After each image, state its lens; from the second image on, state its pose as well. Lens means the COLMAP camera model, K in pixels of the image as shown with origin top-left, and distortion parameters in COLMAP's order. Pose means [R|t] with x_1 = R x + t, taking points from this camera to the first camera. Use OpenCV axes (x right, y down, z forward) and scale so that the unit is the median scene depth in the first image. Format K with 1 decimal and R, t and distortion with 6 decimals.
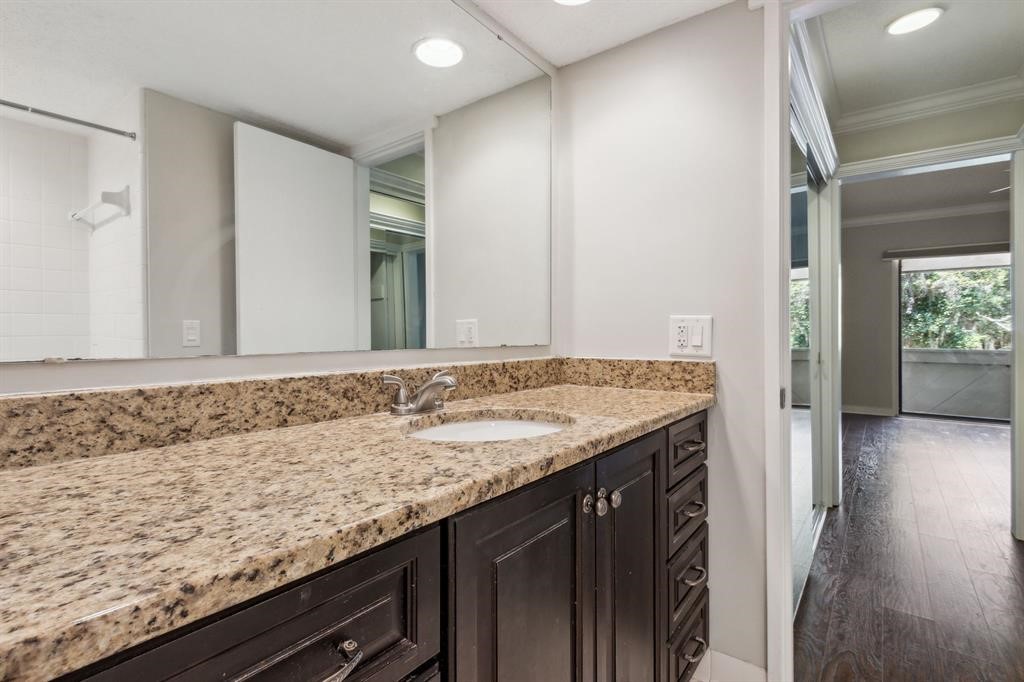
lens RADIAL K [[488.3, 0, 512.1], [0, 488.3, 335.4], [0, 0, 1]] dist [0.003926, -0.000819]
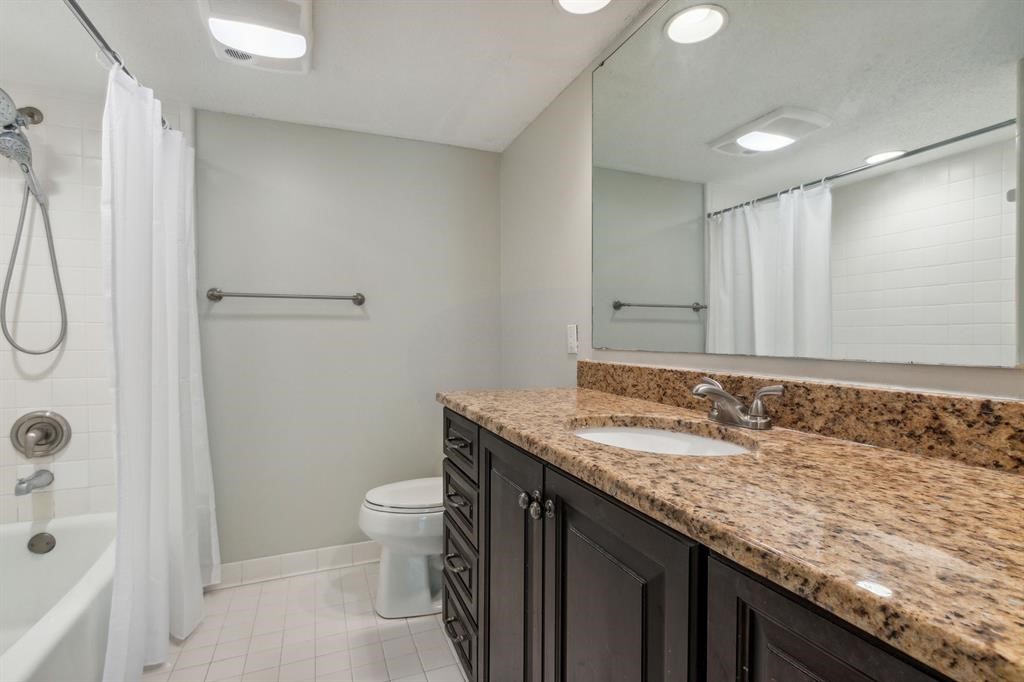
lens RADIAL K [[488.3, 0, 512.2], [0, 488.3, 342.4], [0, 0, 1]] dist [0.003926, -0.000819]
pose [[-0.502648, 0.007698, -0.864457, 0.920618], [-0.009177, 0.999856, 0.014240, -0.004586], [0.864442, 0.015091, -0.502505, 1.263540]]
